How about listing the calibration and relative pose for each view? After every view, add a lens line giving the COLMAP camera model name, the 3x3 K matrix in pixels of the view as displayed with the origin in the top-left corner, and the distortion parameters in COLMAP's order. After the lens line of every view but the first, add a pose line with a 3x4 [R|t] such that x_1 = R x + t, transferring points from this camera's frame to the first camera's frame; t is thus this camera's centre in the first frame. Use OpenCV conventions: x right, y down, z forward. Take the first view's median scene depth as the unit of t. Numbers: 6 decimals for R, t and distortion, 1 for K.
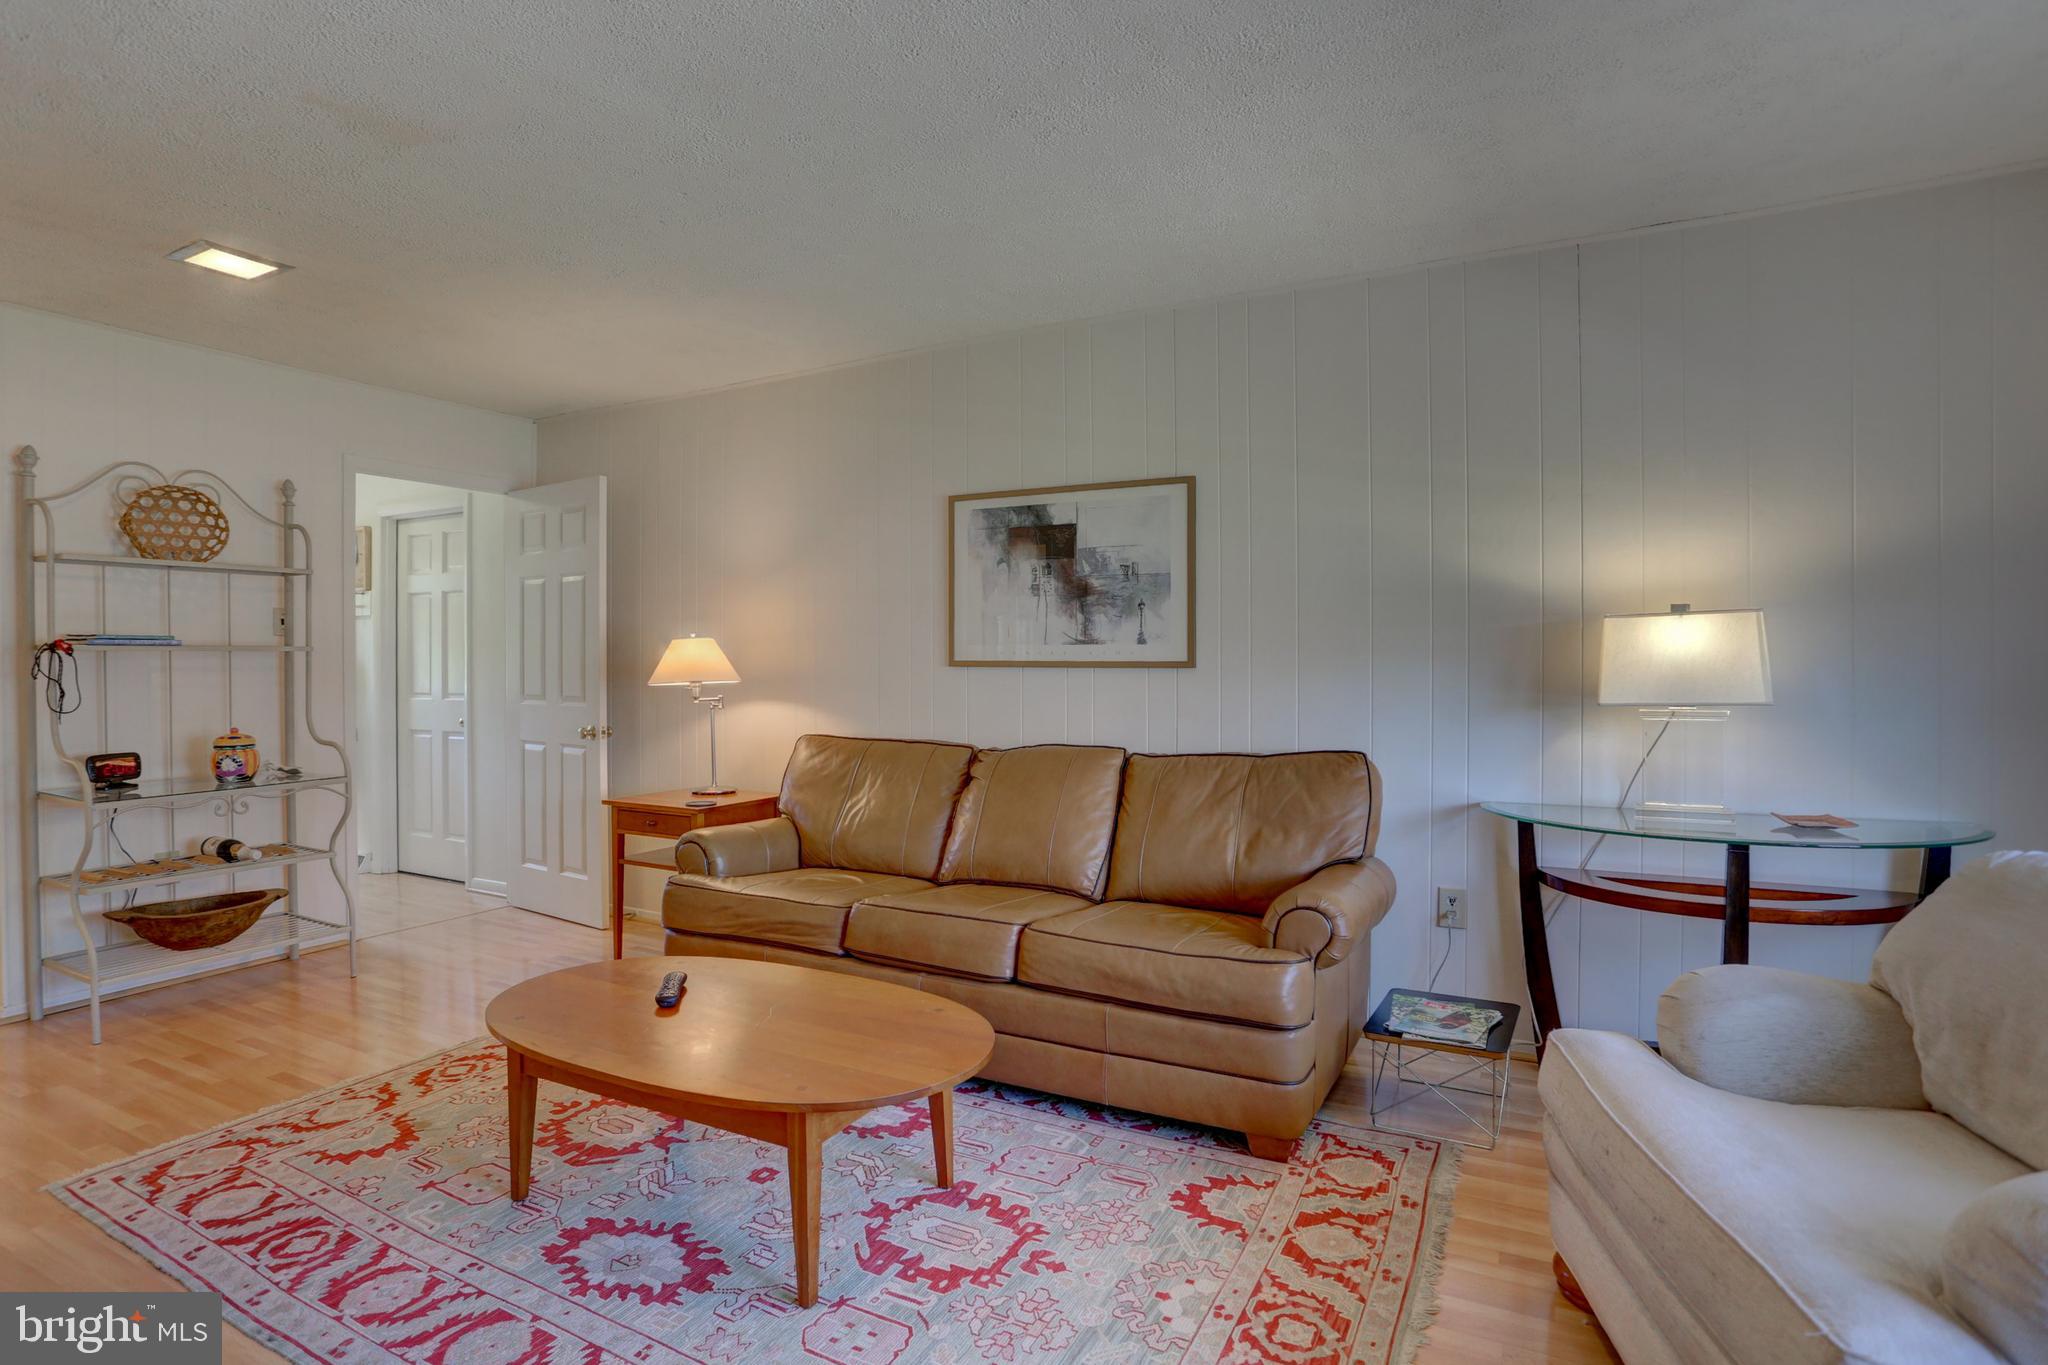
lens RADIAL K [[1010.5, 0, 1036.1], [0, 1010.5, 676.3], [0, 0, 1]] dist [-0.074795, 0.025609]
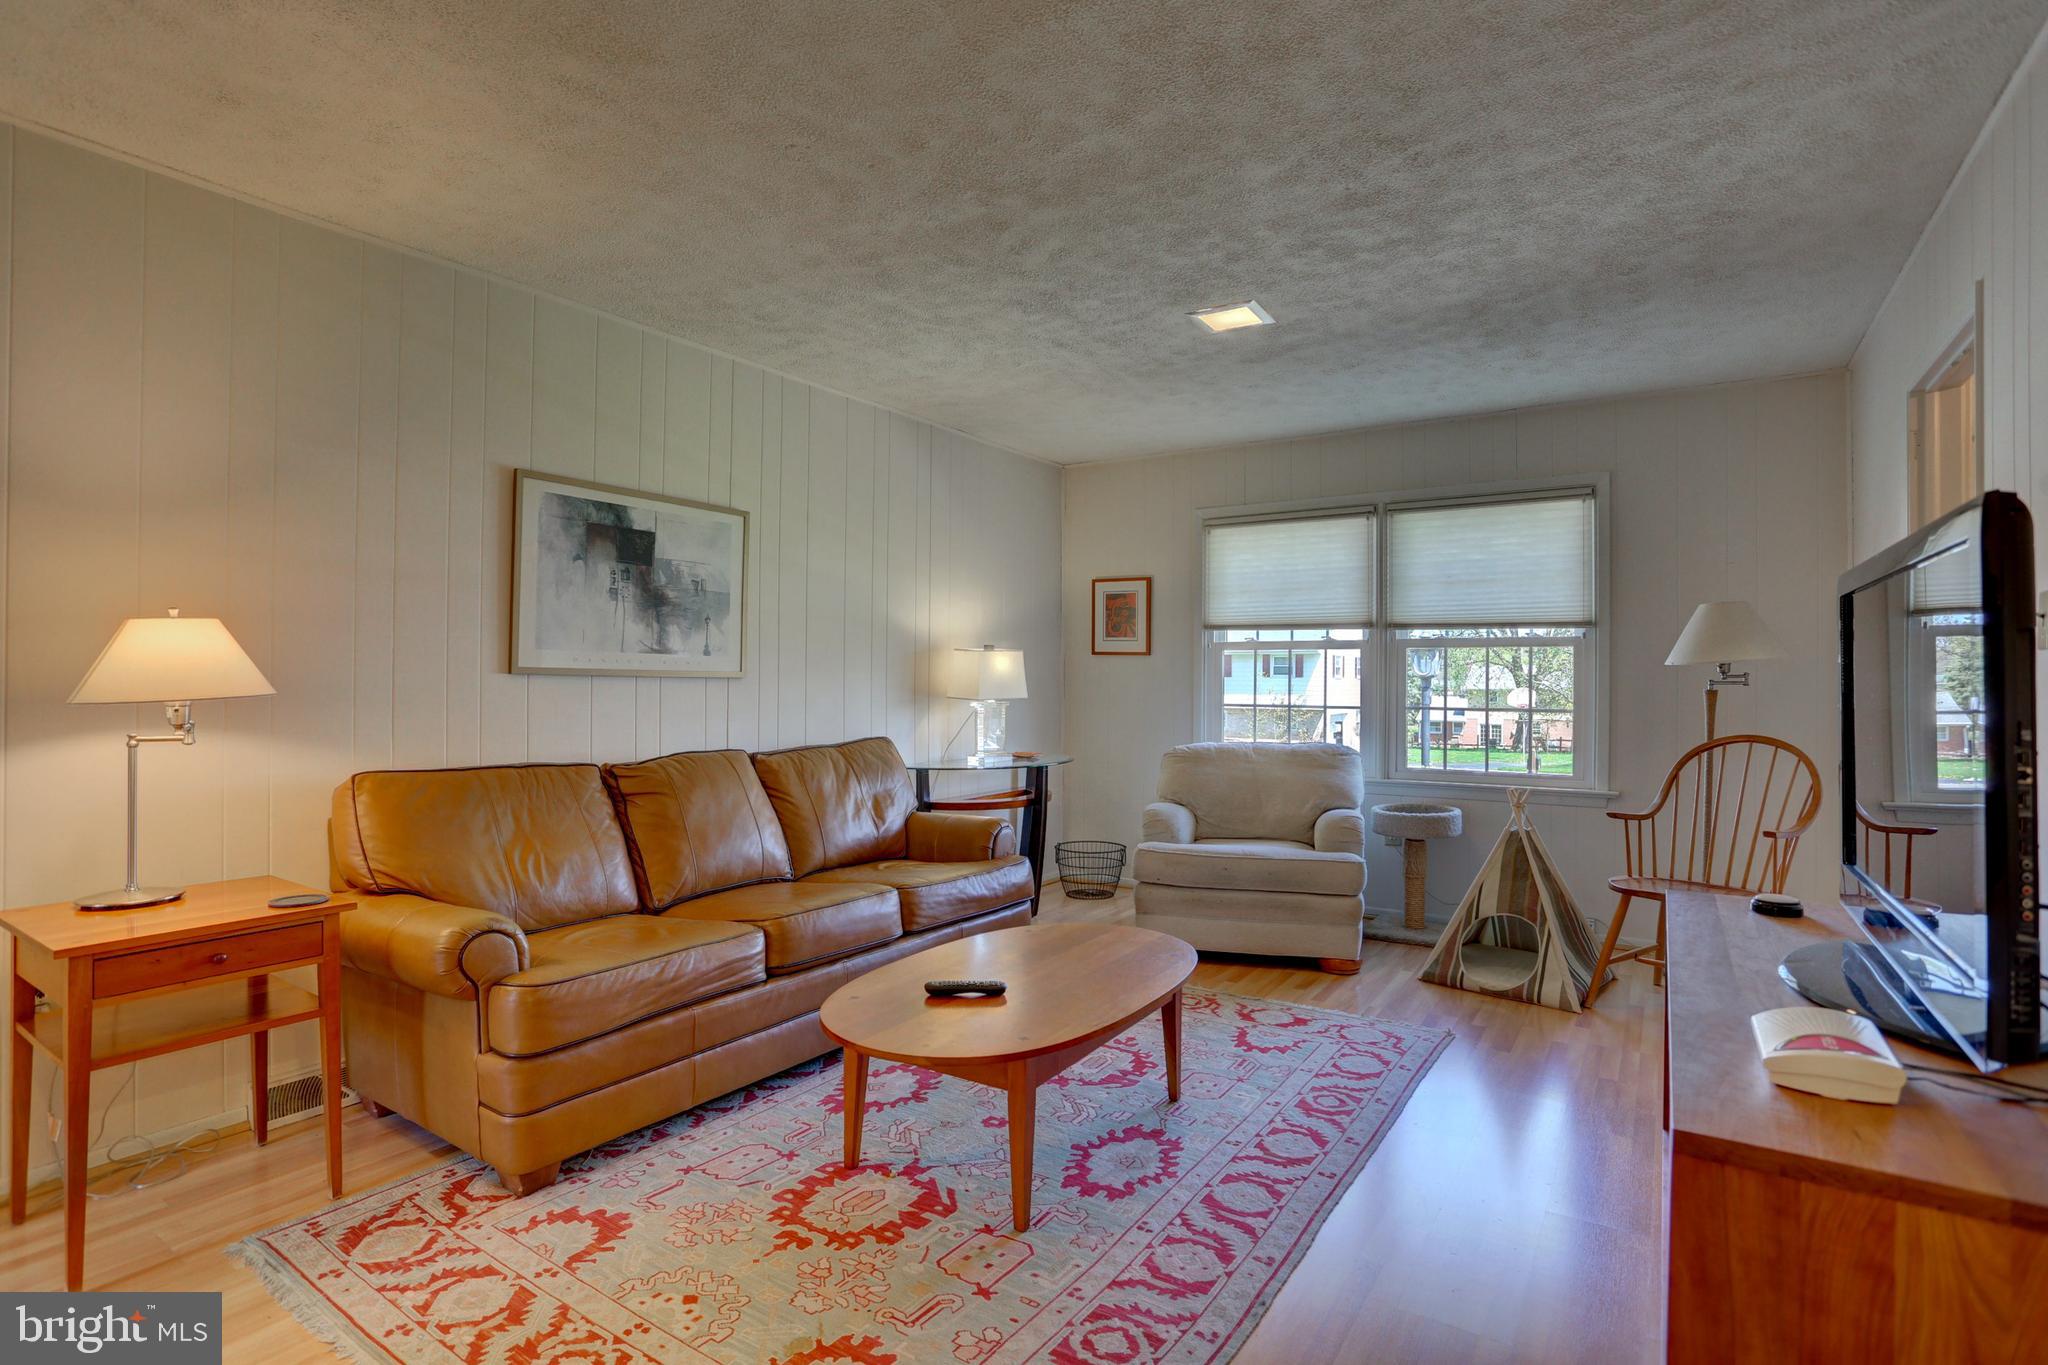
lens RADIAL K [[1003.3, 0, 1003.7], [0, 1003.3, 680.2], [0, 0, 1]] dist [-0.072876, 0.025252]
pose [[0.125777, 0.001137, 0.992058, -1.528416], [-0.000945, 0.999999, -0.001026, -0.007714], [-0.992058, -0.000808, 0.125778, 0.913445]]
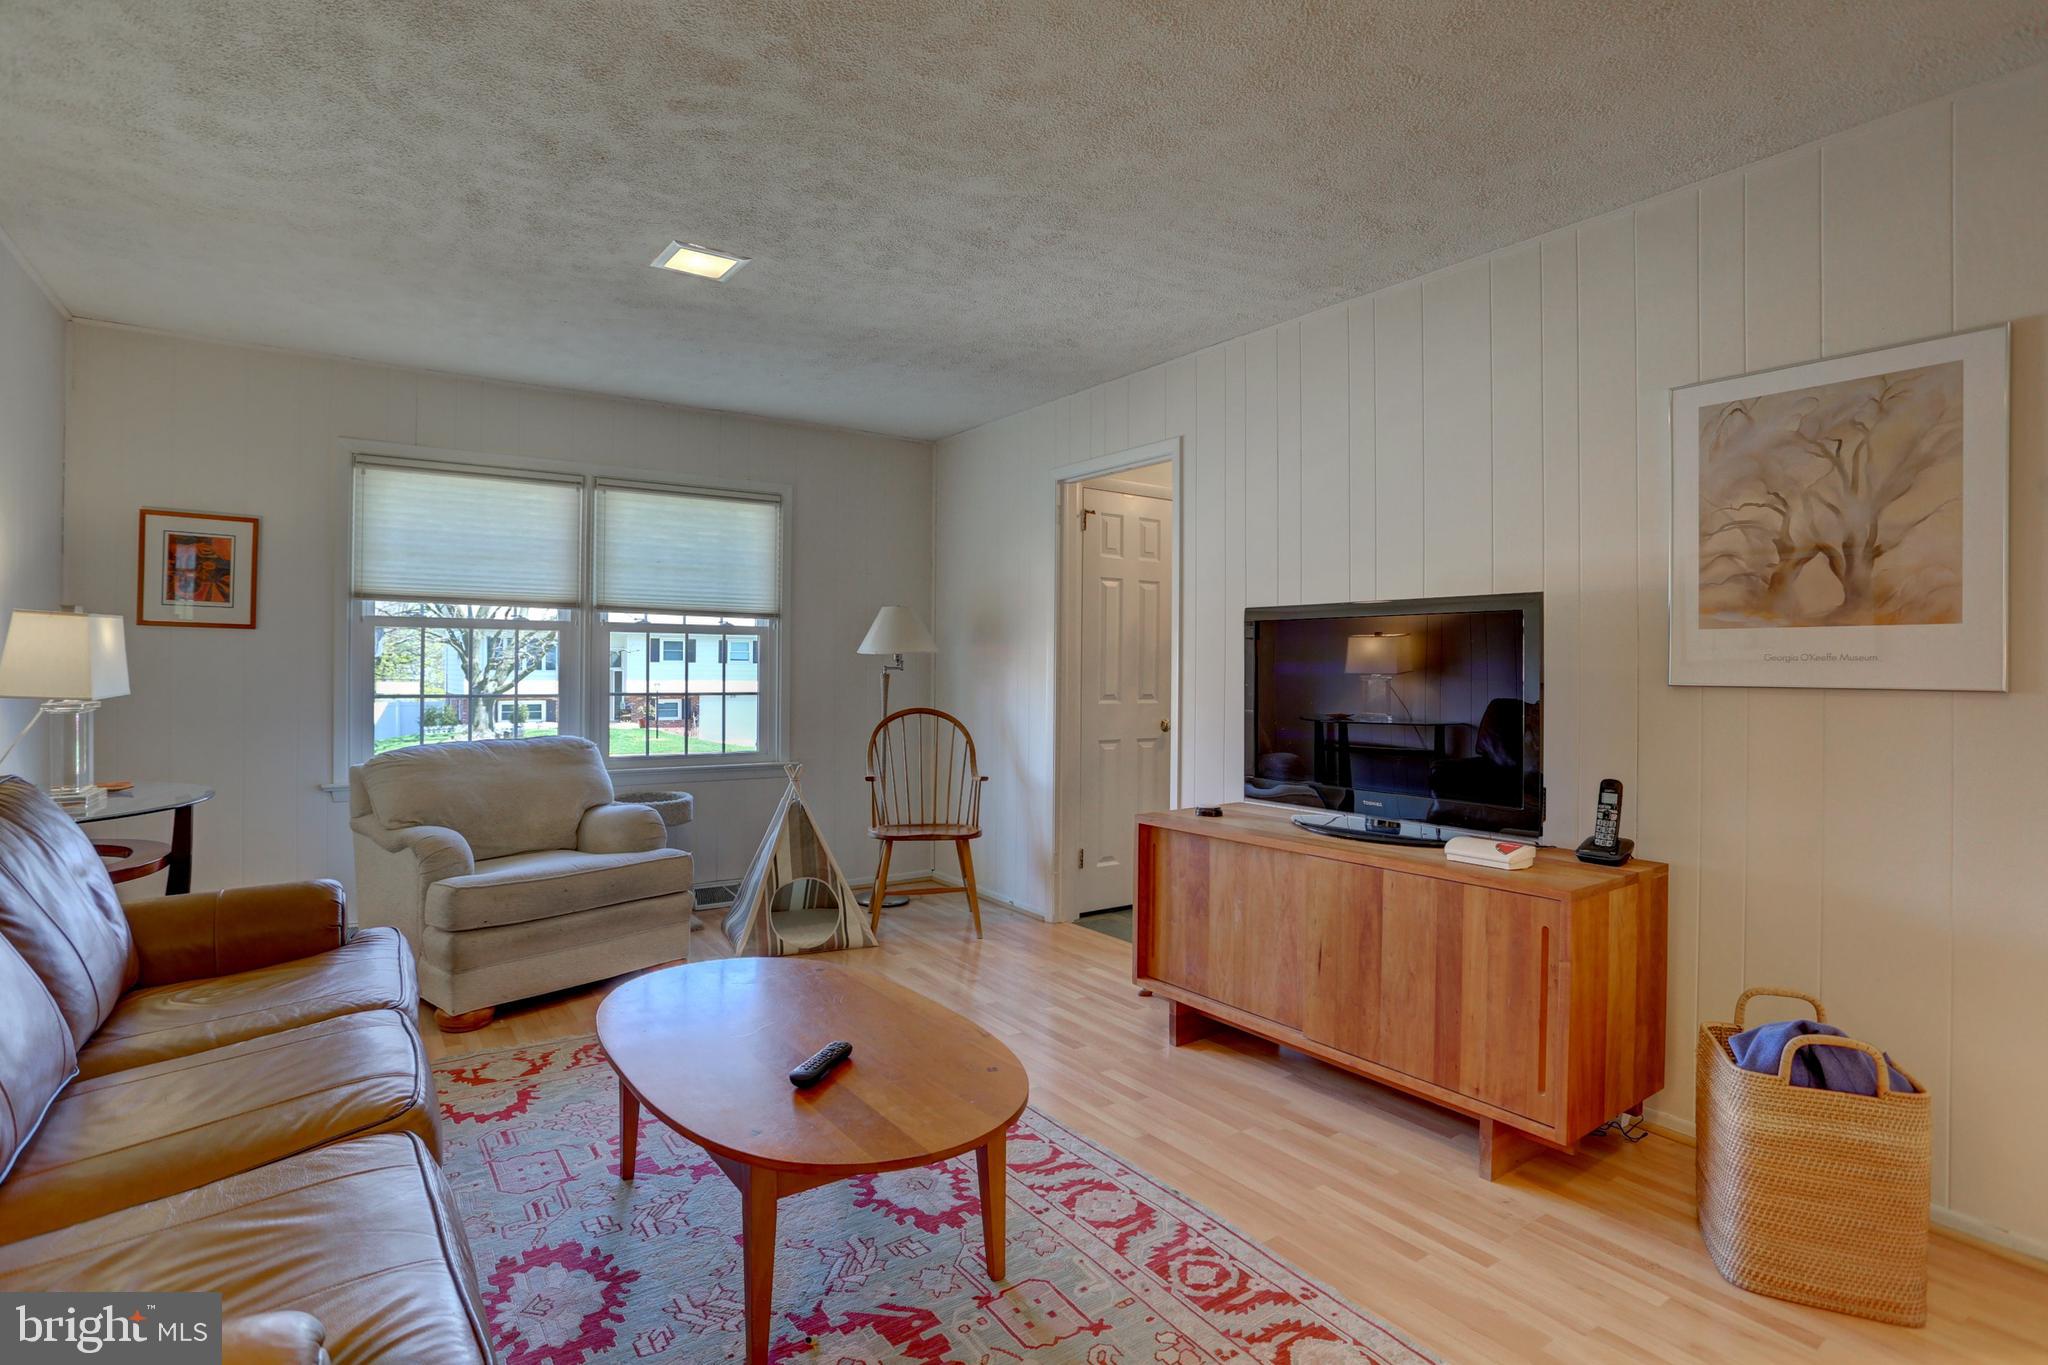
lens RADIAL K [[1010.5, 0, 1036.1], [0, 1010.5, 676.3], [0, 0, 1]] dist [-0.074795, 0.025609]
pose [[-0.889599, -0.010430, 0.456624, -0.981406], [-0.004948, 0.999901, 0.013200, -0.020405], [-0.456716, 0.009483, -0.889562, 1.806278]]
